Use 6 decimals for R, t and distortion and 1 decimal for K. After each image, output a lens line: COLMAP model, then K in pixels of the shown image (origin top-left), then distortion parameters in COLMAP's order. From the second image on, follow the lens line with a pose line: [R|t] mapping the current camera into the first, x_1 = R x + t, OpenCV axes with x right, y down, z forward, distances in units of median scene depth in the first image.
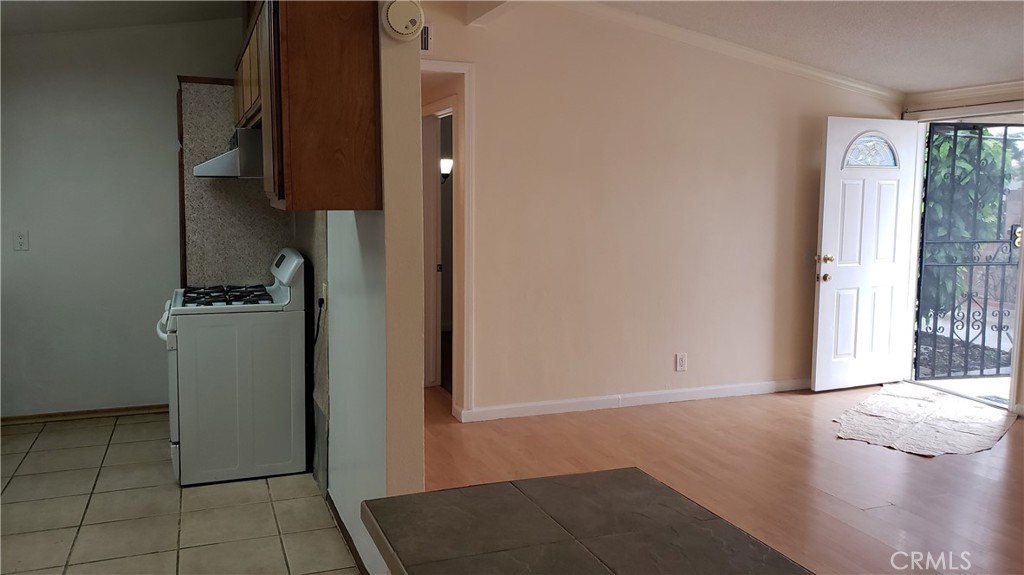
lens RADIAL K [[795.1, 0, 502.5], [0, 795.1, 277.4], [0, 0, 1]] dist [0.037538, -0.031528]
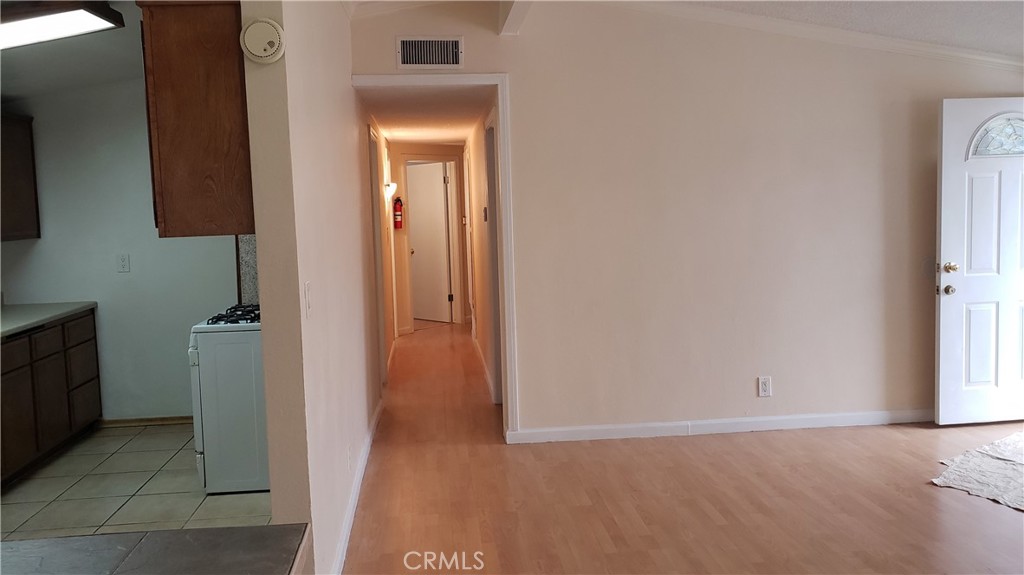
lens RADIAL K [[795.1, 0, 494.1], [0, 795.1, 270.3], [0, 0, 1]] dist [0.037538, -0.031528]
pose [[0.959708, -0.014190, -0.280642, 0.207741], [0.008746, 0.999749, -0.020641, -0.008212], [0.280865, 0.017354, 0.959590, 0.064918]]
